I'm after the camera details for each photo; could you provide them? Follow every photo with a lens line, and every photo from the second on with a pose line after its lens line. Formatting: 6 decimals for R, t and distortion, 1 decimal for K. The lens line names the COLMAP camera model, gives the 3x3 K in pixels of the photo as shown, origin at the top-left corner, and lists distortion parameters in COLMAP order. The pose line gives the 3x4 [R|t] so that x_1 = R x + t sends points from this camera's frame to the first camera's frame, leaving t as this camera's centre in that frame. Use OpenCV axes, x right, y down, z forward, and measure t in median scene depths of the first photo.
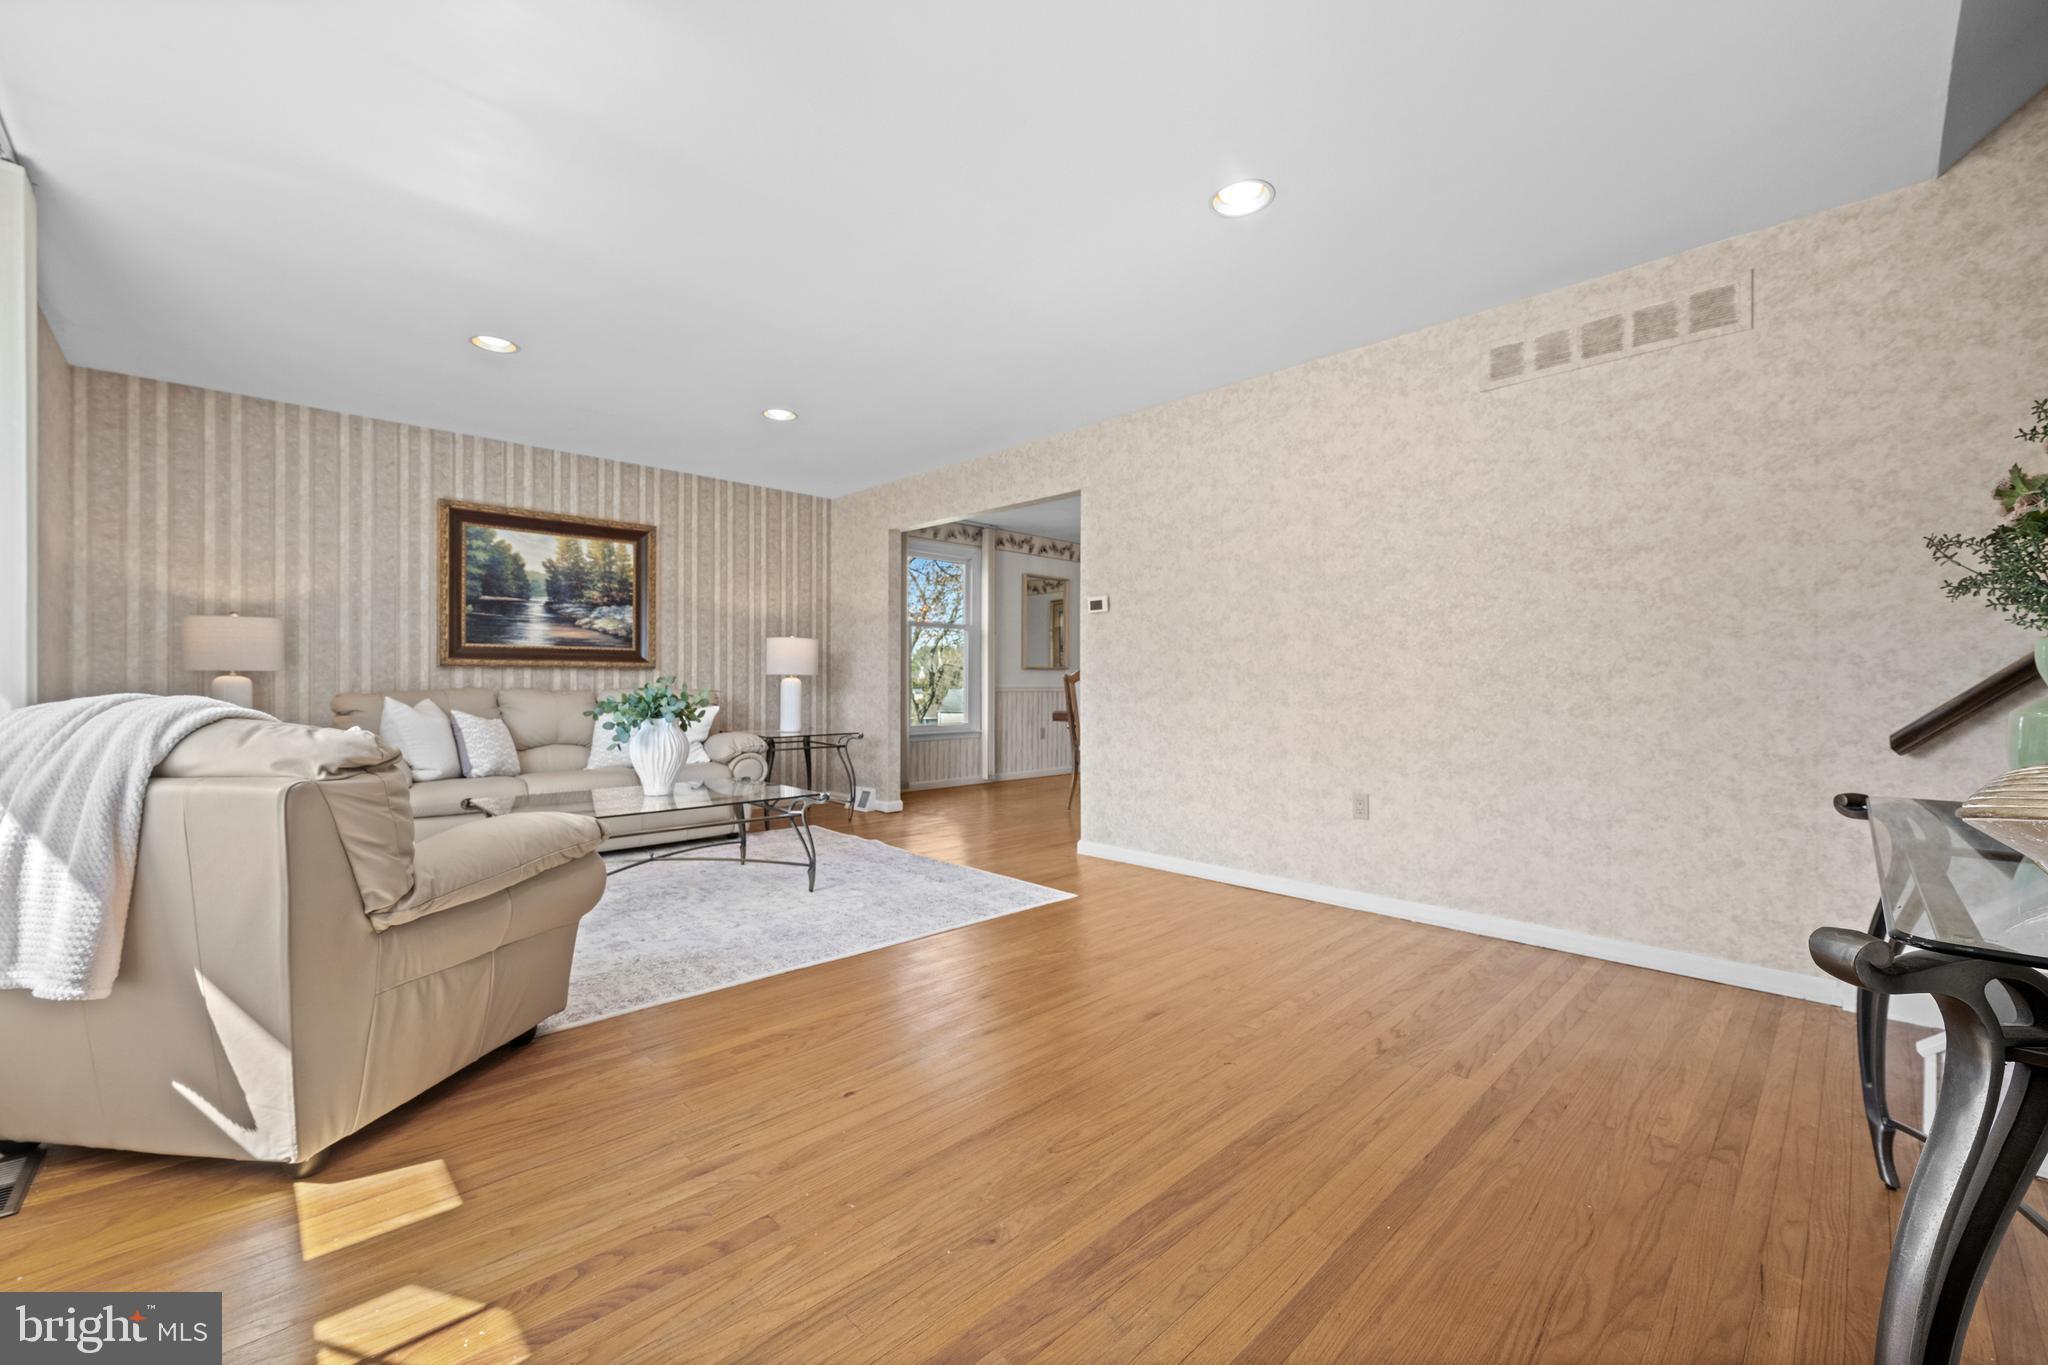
lens RADIAL K [[817.1, 0, 1025.5], [0, 817.1, 684.1], [0, 0, 1]] dist [-0.003645, 0.000137]
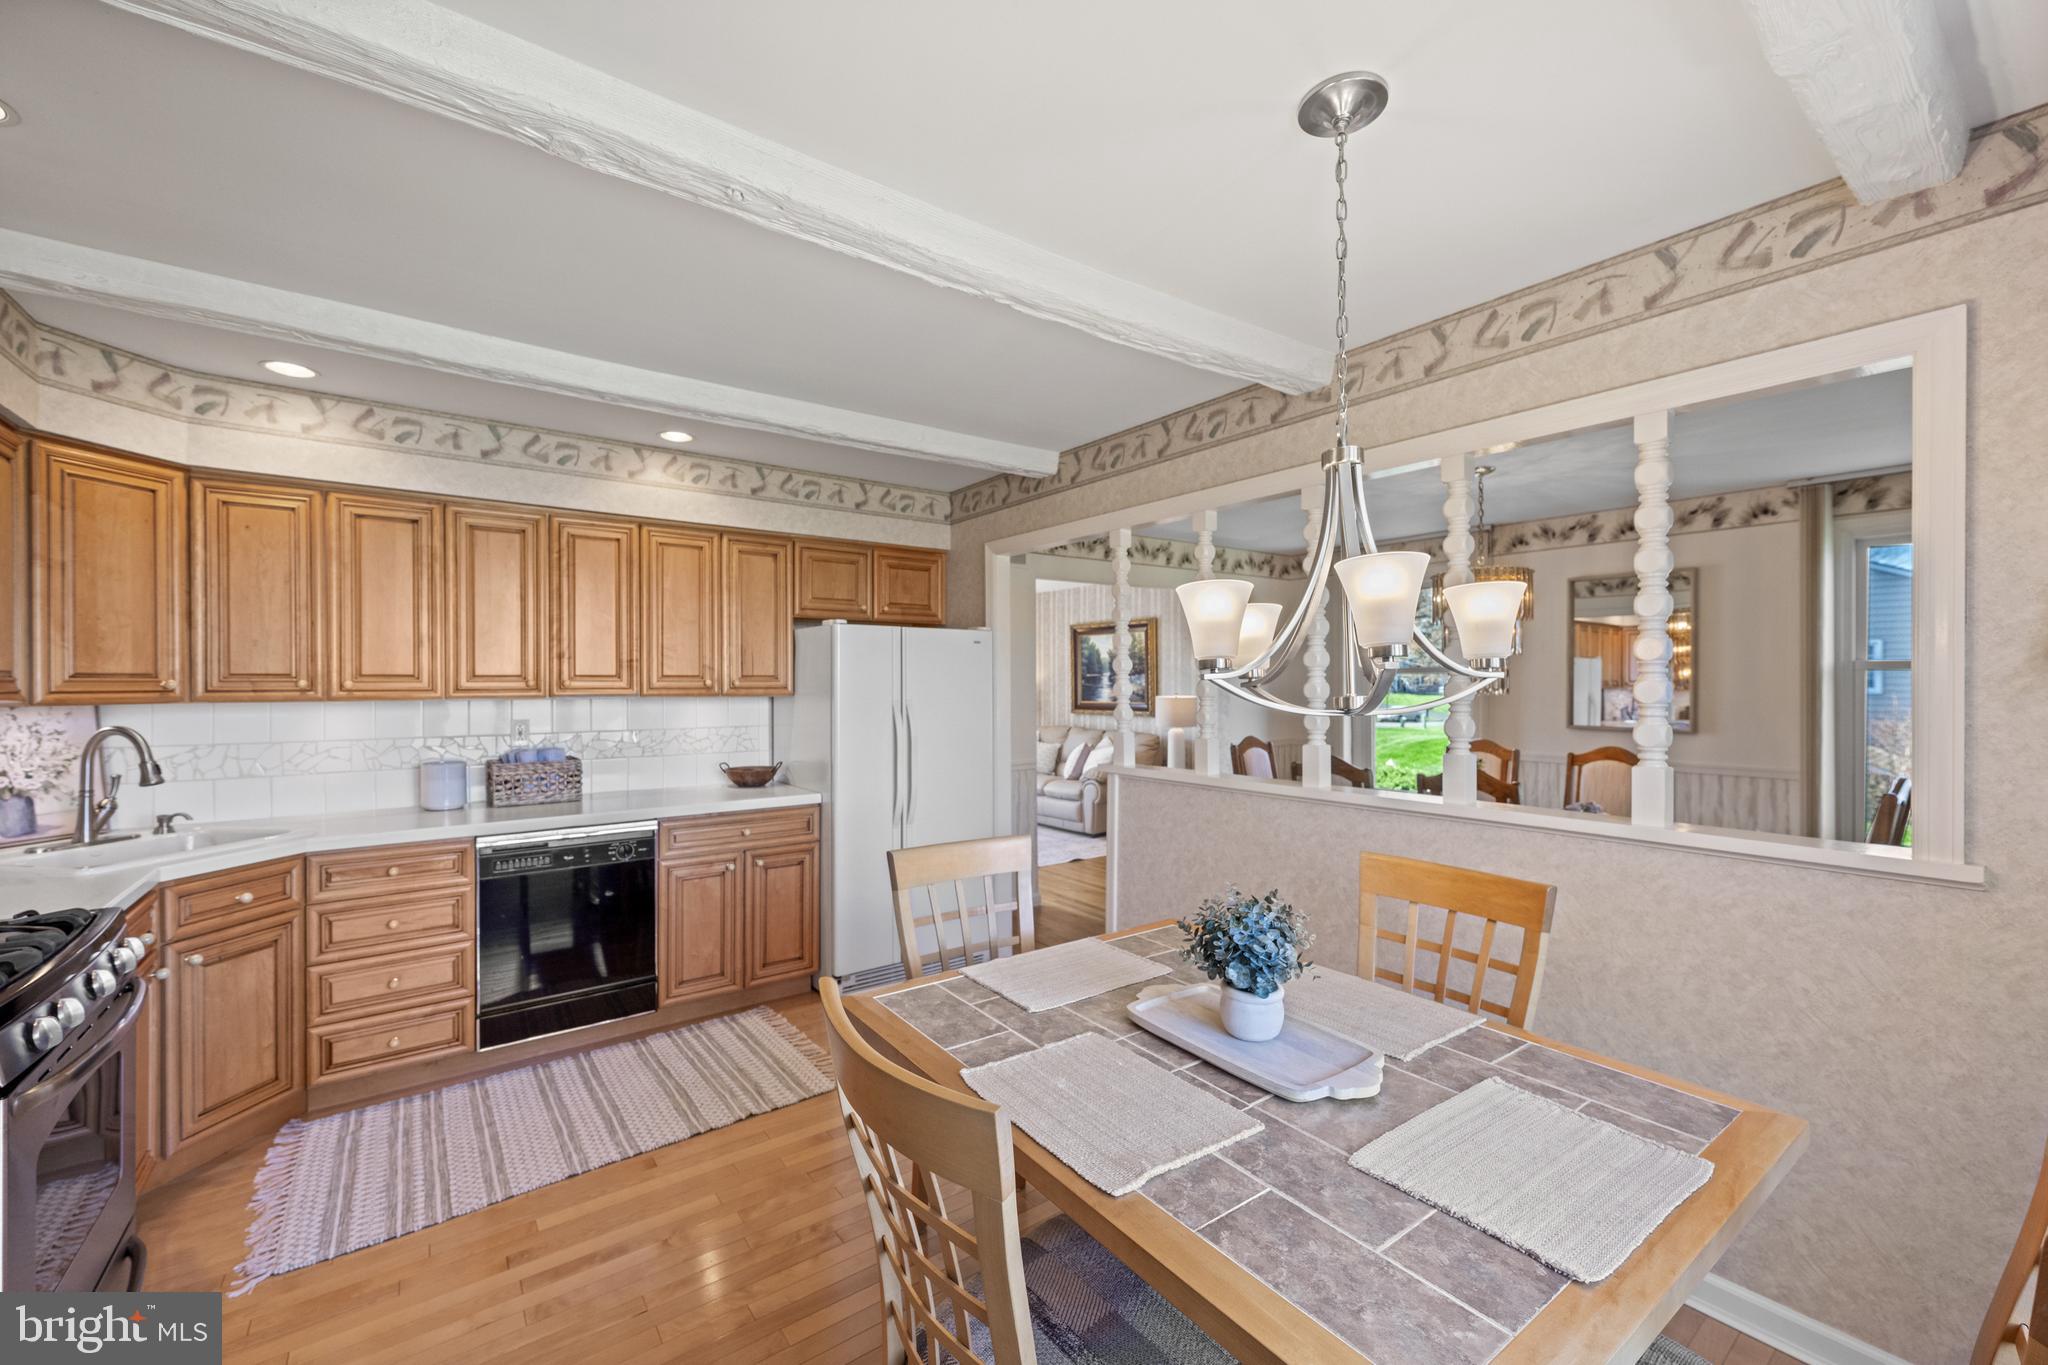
lens RADIAL K [[817.1, 0, 1020.1], [0, 817.1, 686.4], [0, 0, 1]] dist [-0.003645, 0.000137]
pose [[-0.128867, -0.005727, -0.991645, 1.134115], [-0.010513, 0.999935, -0.004409, -0.073373], [0.991606, 0.009857, -0.128919, 1.098900]]
